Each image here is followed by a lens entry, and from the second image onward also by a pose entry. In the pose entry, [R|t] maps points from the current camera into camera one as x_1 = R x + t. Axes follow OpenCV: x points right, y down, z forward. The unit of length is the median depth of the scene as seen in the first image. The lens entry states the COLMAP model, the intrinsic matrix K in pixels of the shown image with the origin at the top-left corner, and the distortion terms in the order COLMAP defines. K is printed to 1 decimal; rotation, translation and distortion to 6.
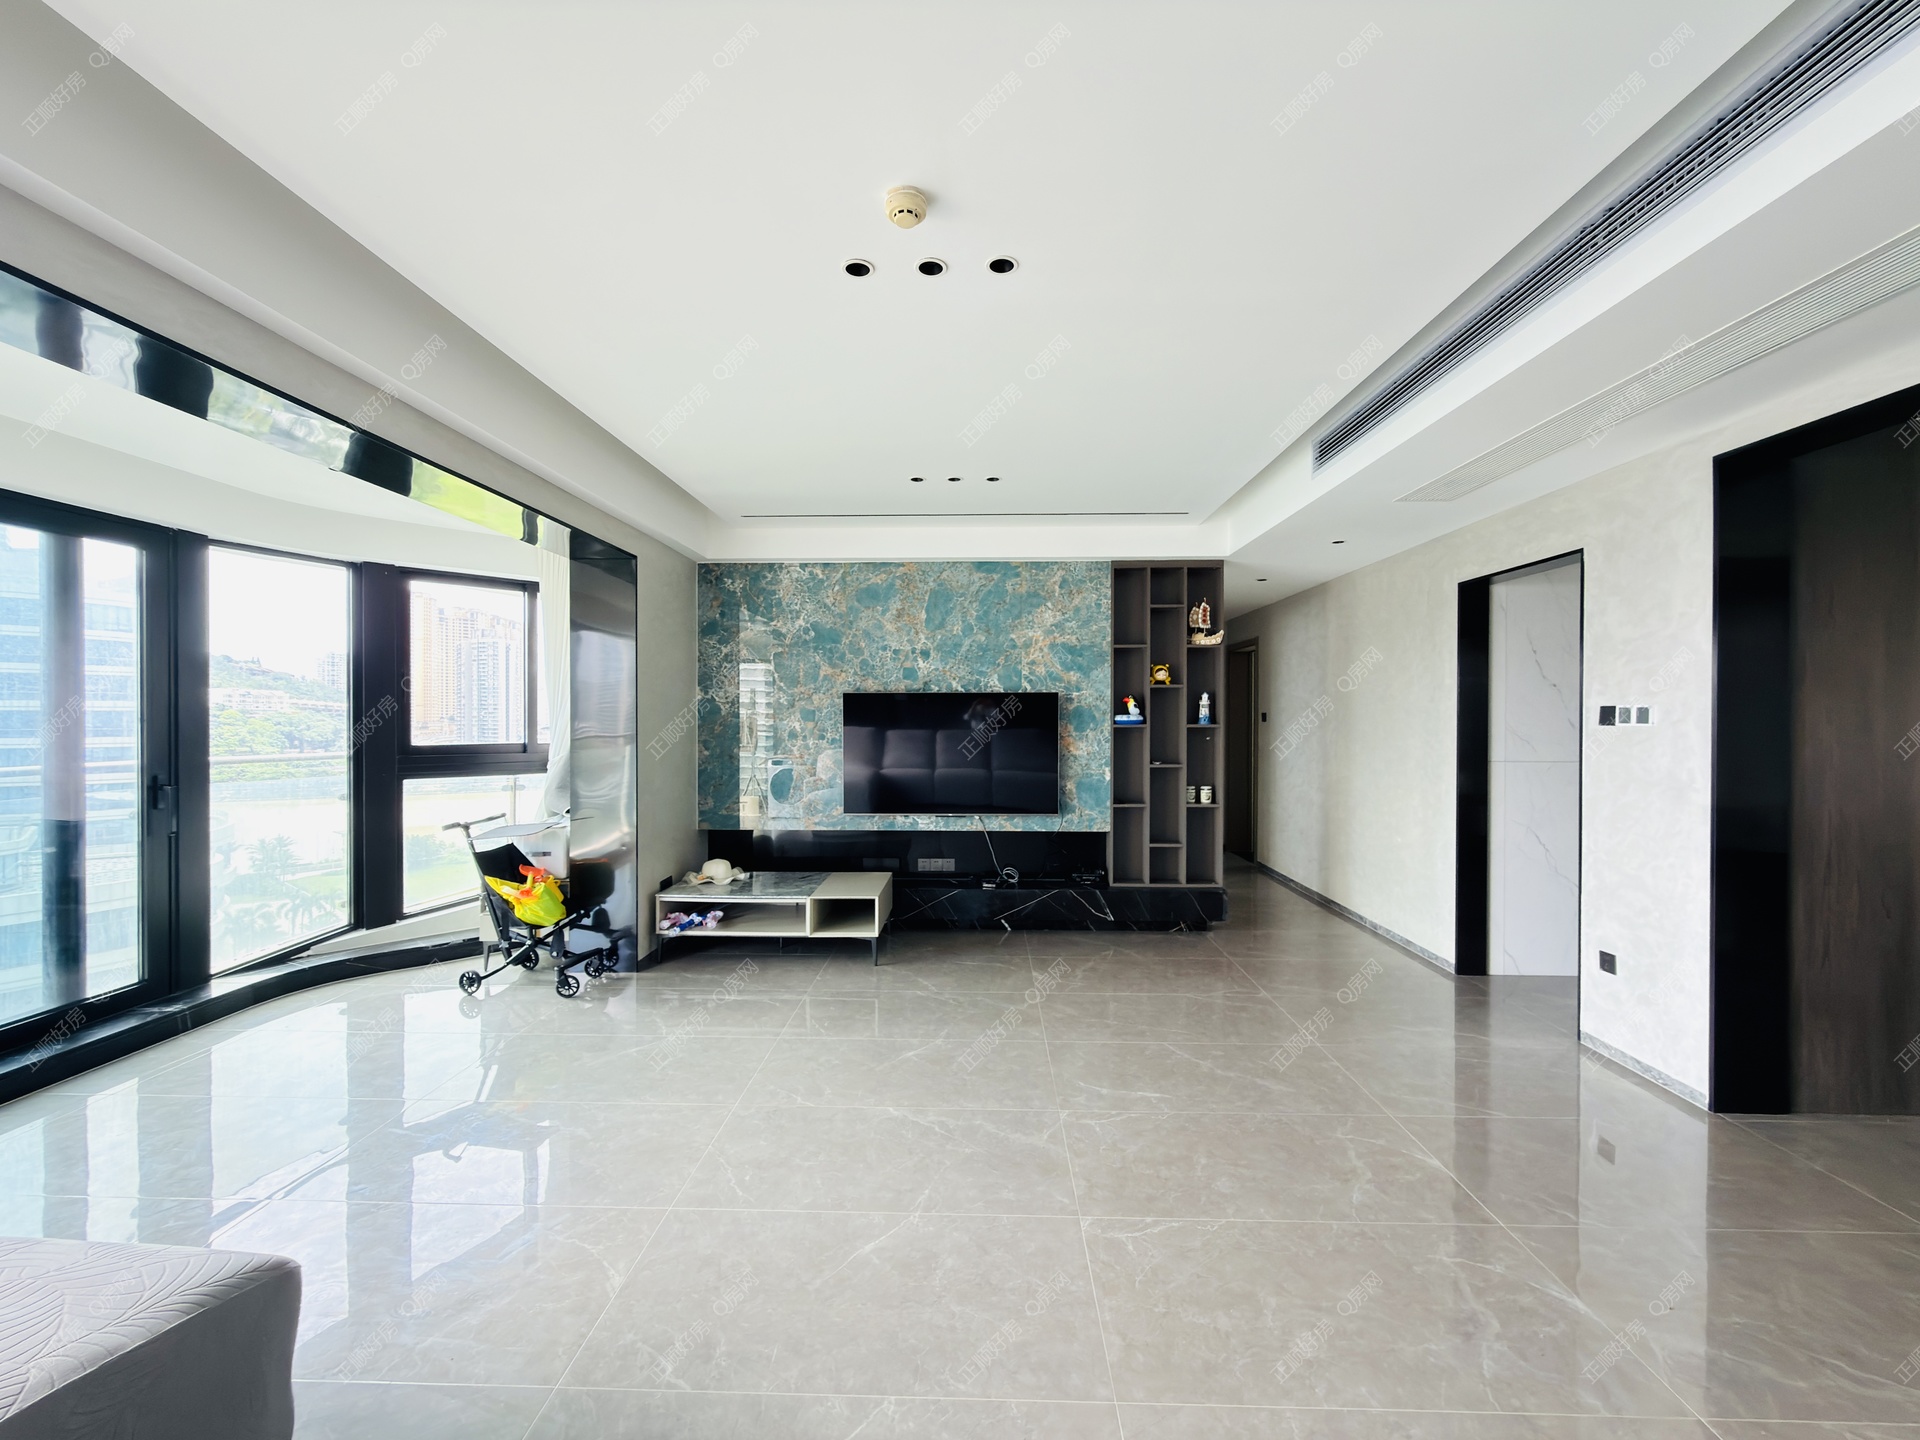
lens RADIAL K [[763.4, 0, 962.8], [0, 763.4, 721.3], [0, 0, 1]] dist [0.001283, 0.000132]
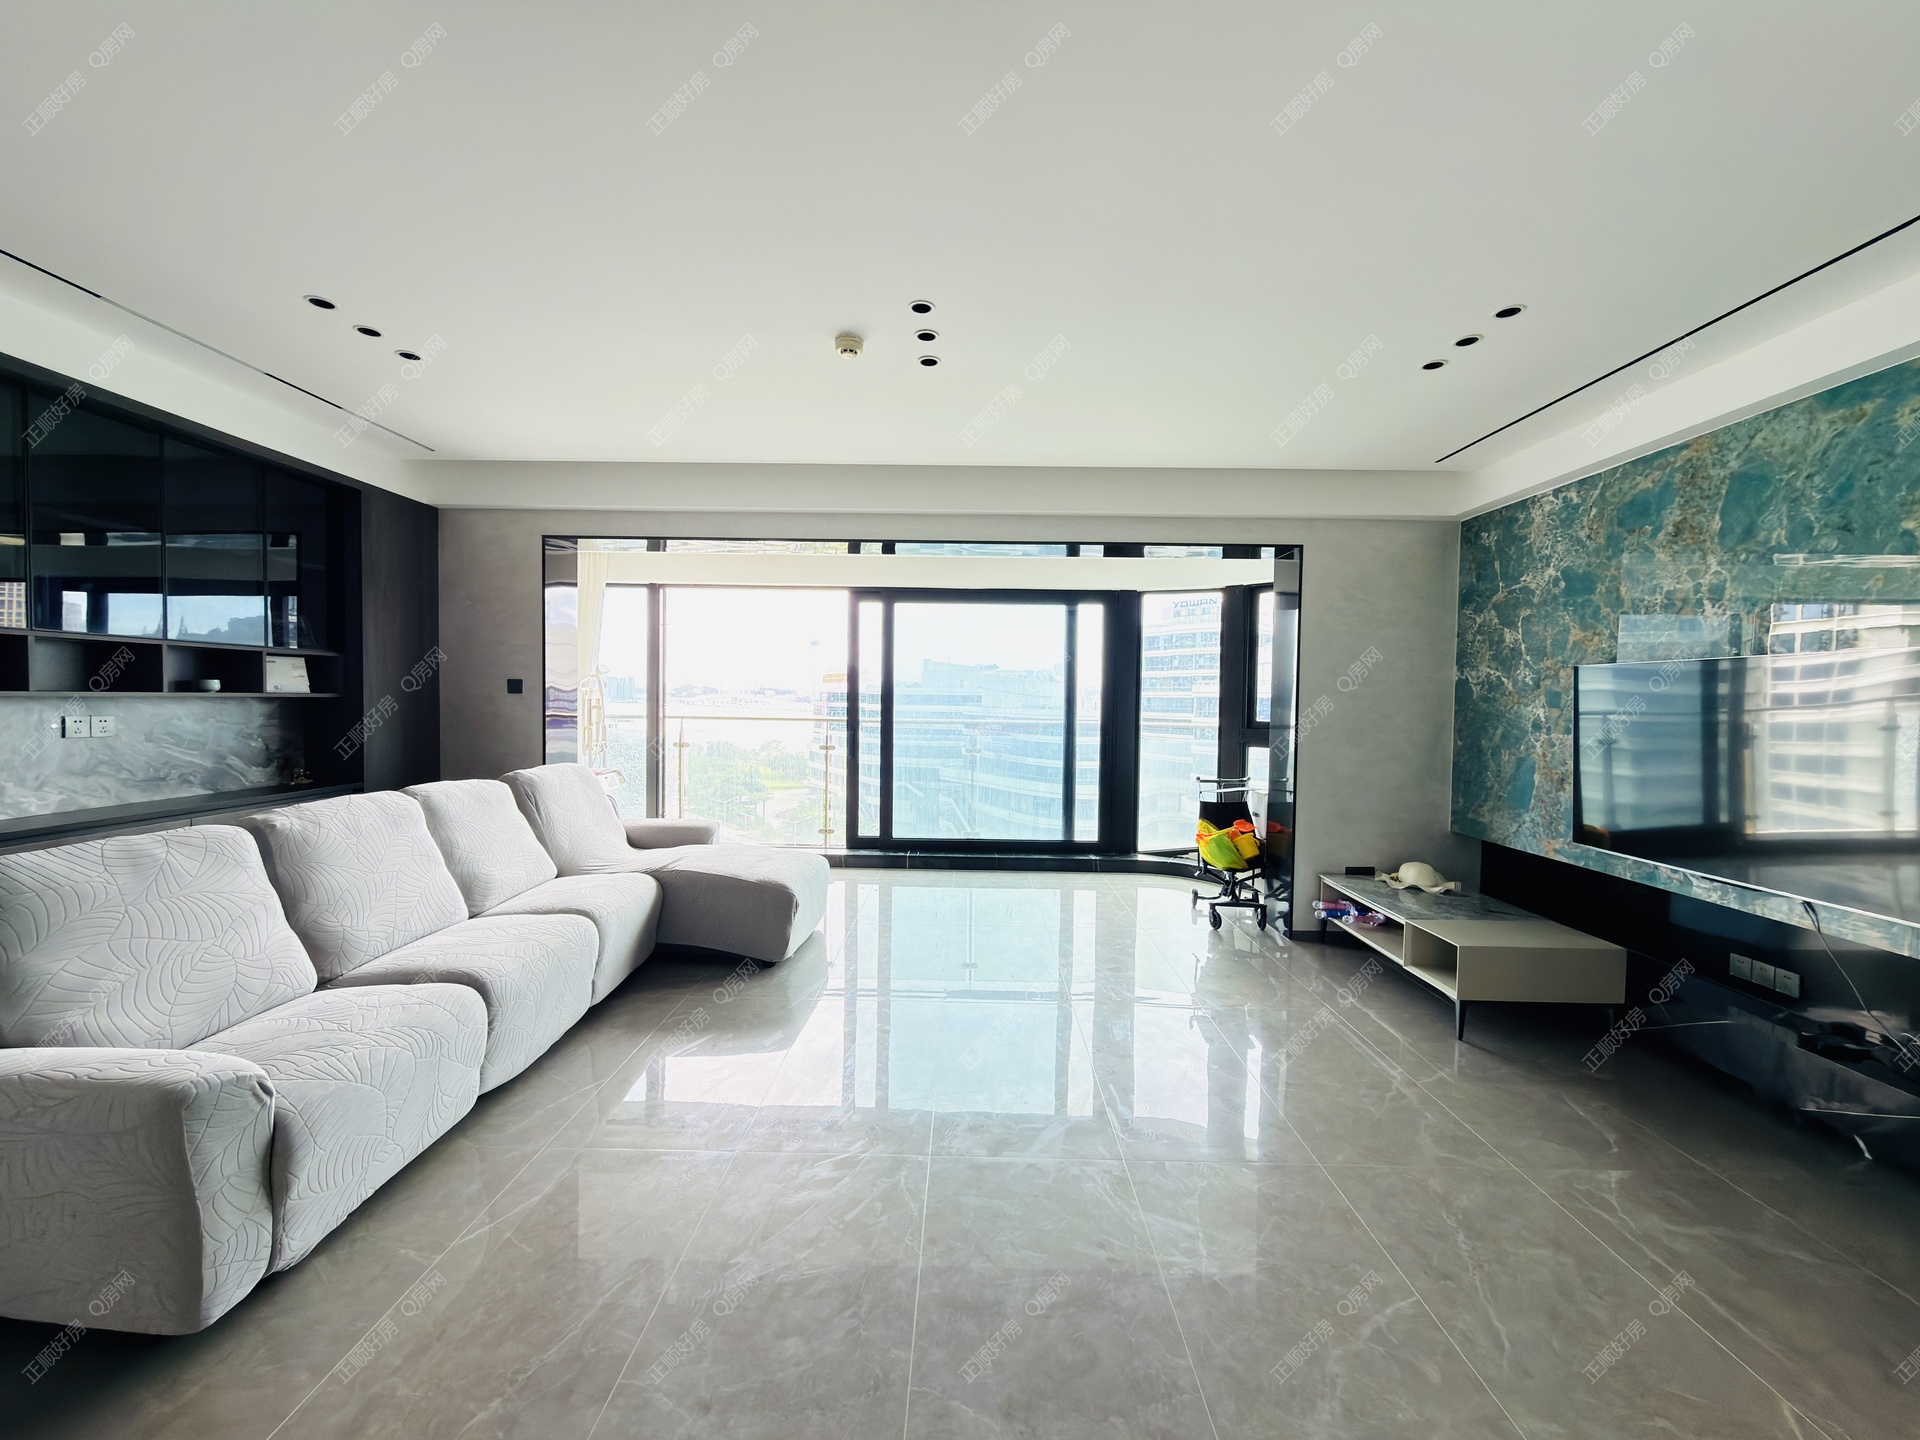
lens RADIAL K [[763.4, 0, 962.8], [0, 763.4, 721.3], [0, 0, 1]] dist [0.001283, 0.000132]
pose [[0.015553, 0.031108, -0.999395, 0.512637], [-0.021306, 0.999299, 0.030774, 0.002831], [0.999652, 0.020815, 0.016205, 0.431882]]
